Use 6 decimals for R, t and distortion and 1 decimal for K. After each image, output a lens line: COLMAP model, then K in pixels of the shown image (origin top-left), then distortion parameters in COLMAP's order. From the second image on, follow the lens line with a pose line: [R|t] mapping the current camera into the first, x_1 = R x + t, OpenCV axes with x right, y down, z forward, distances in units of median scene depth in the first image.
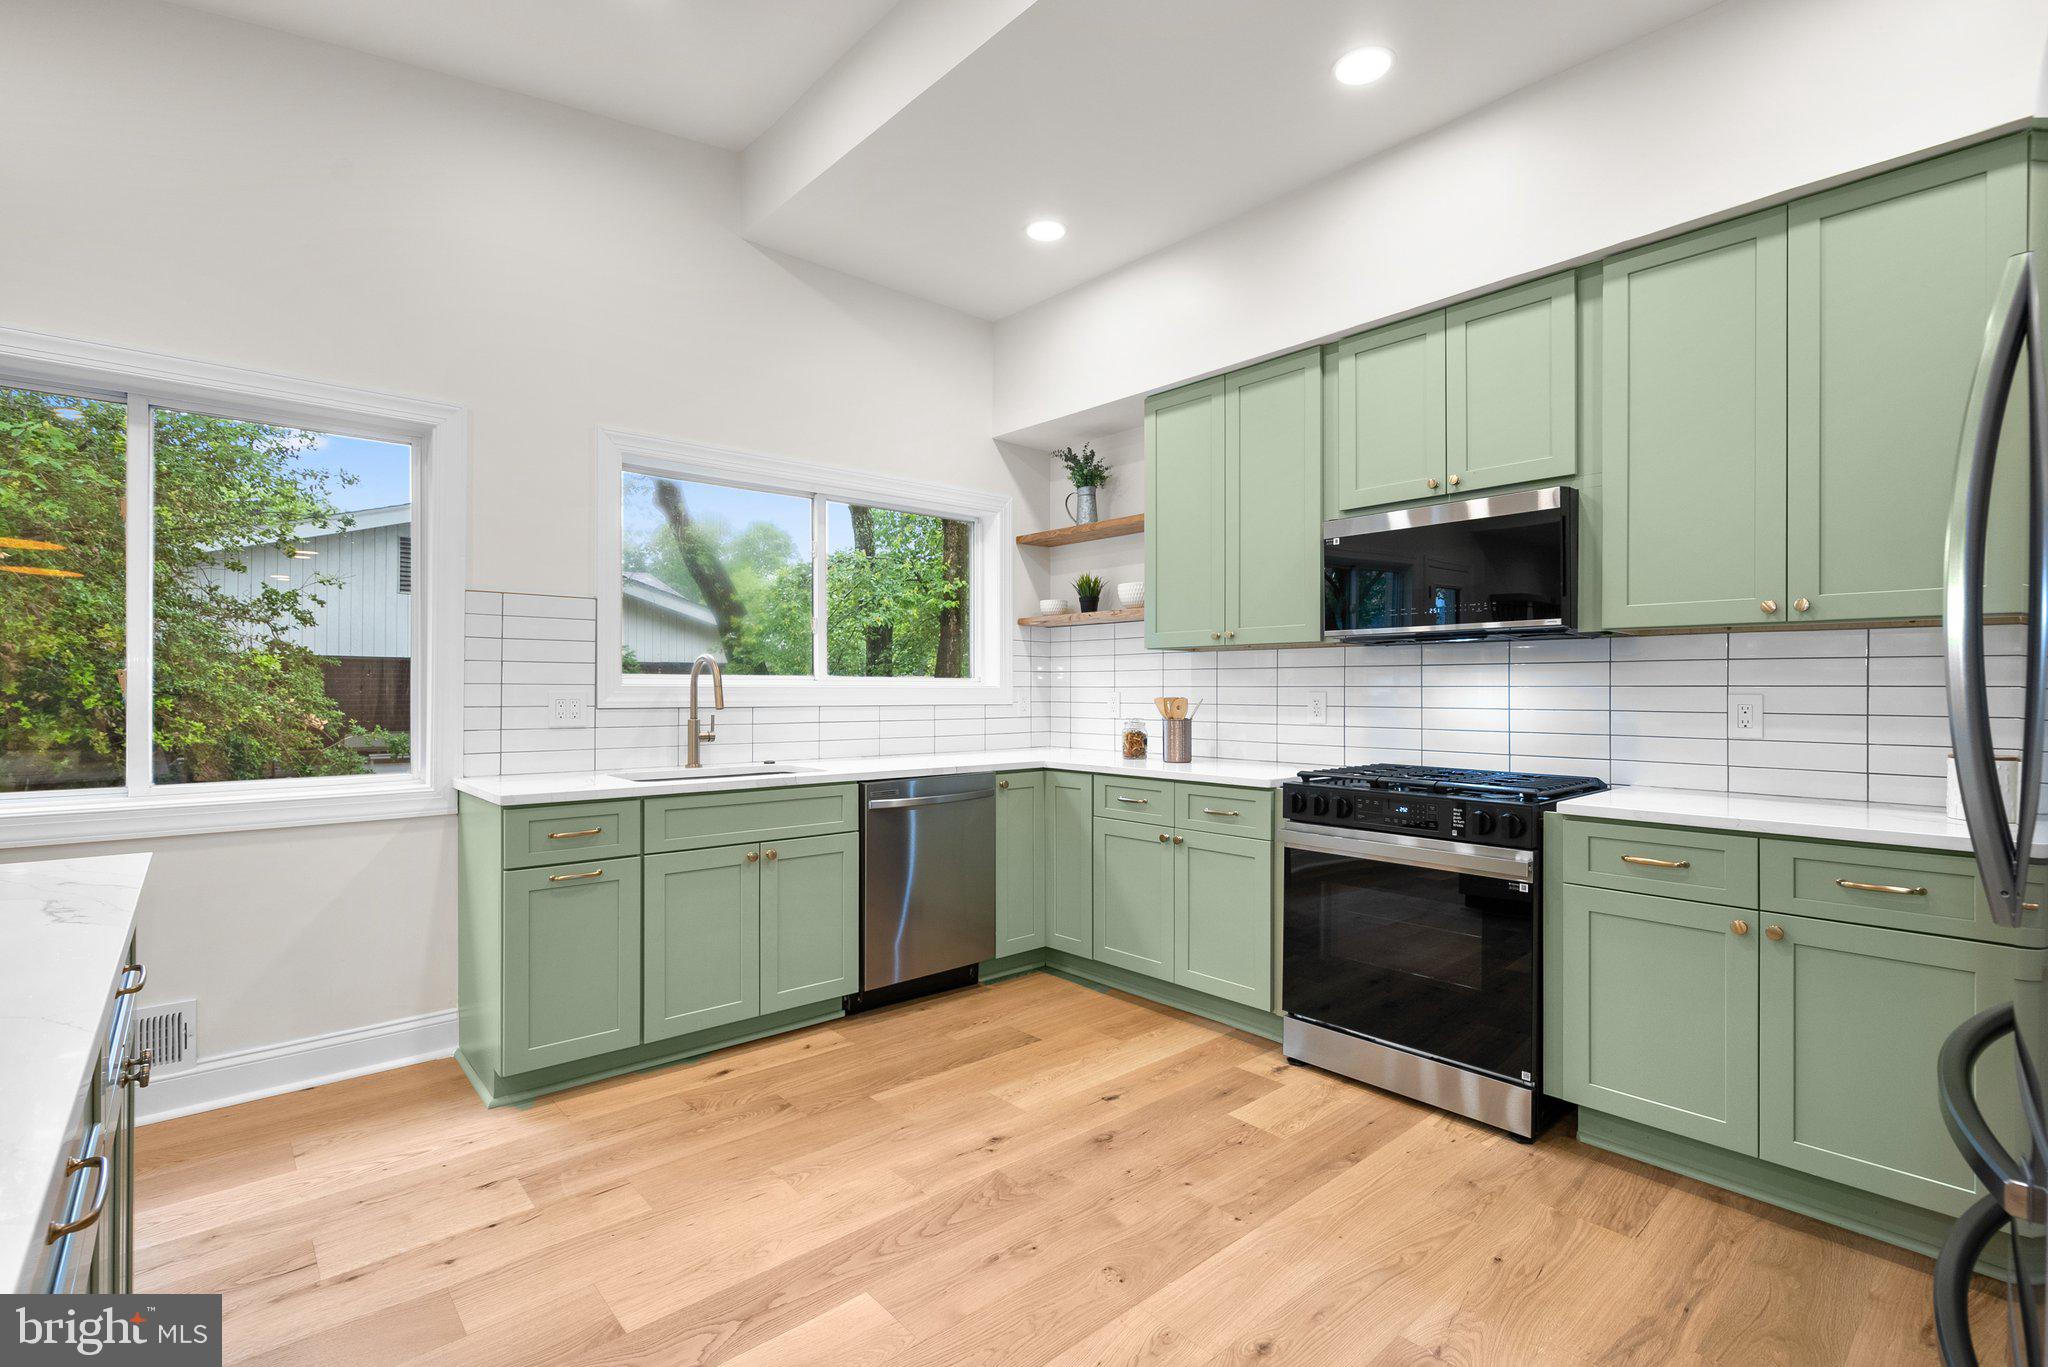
lens RADIAL K [[943.6, 0, 1028.7], [0, 943.6, 685.6], [0, 0, 1]] dist [-0.005283, 0.002197]
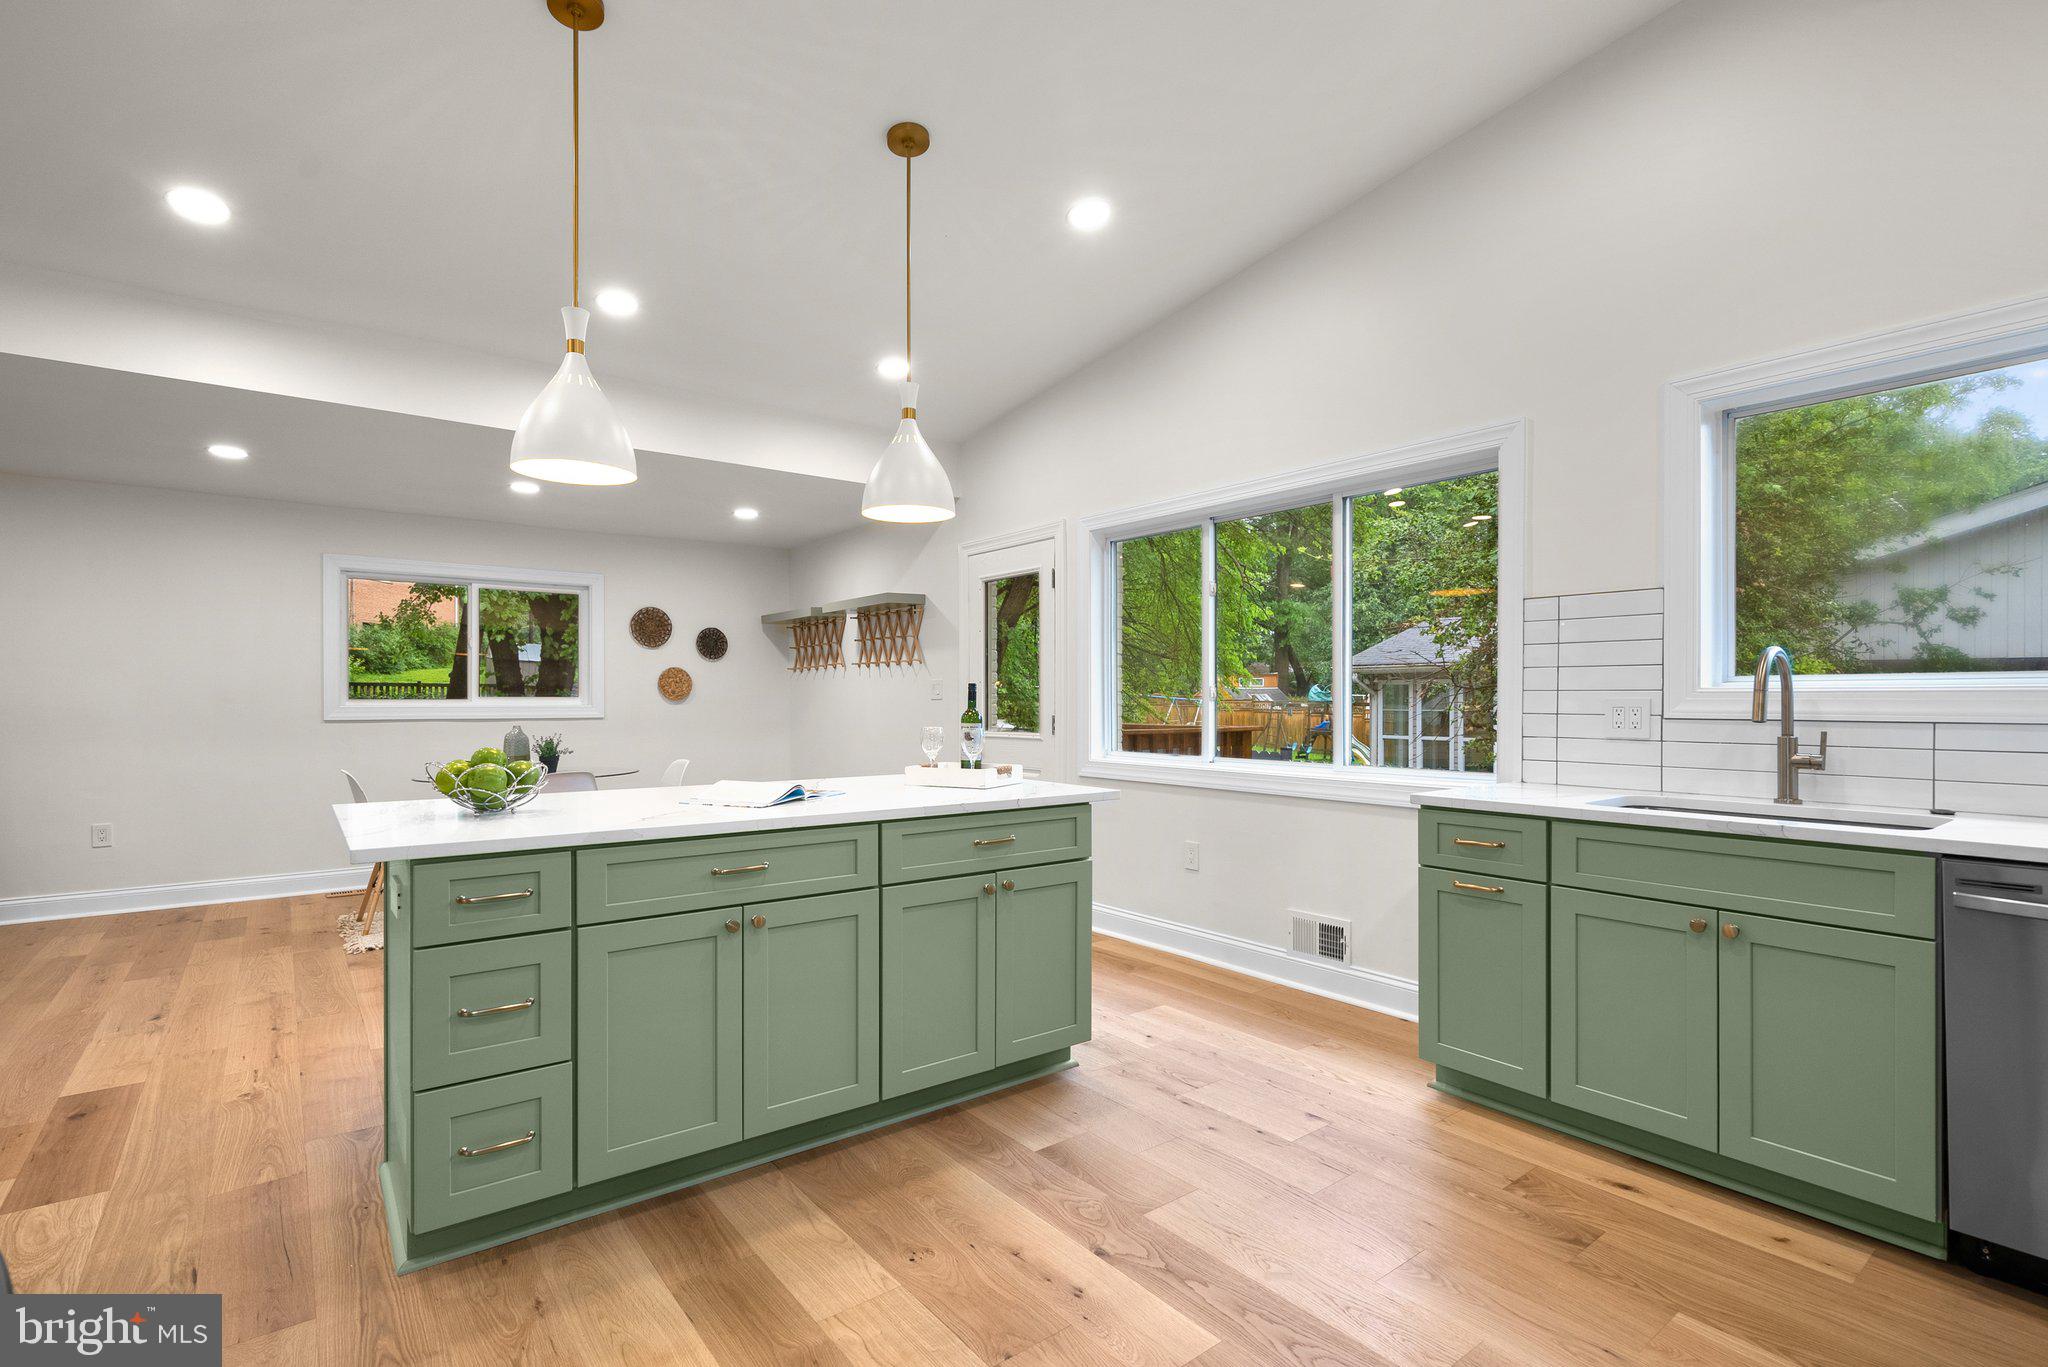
lens RADIAL K [[943.6, 0, 994.7], [0, 943.6, 679.2], [0, 0, 1]] dist [-0.005283, 0.002197]
pose [[-0.076517, -0.020320, -0.996861, 0.470311], [0.002447, 0.999785, -0.020567, 0.005613], [0.997065, -0.004013, -0.076451, 0.509491]]
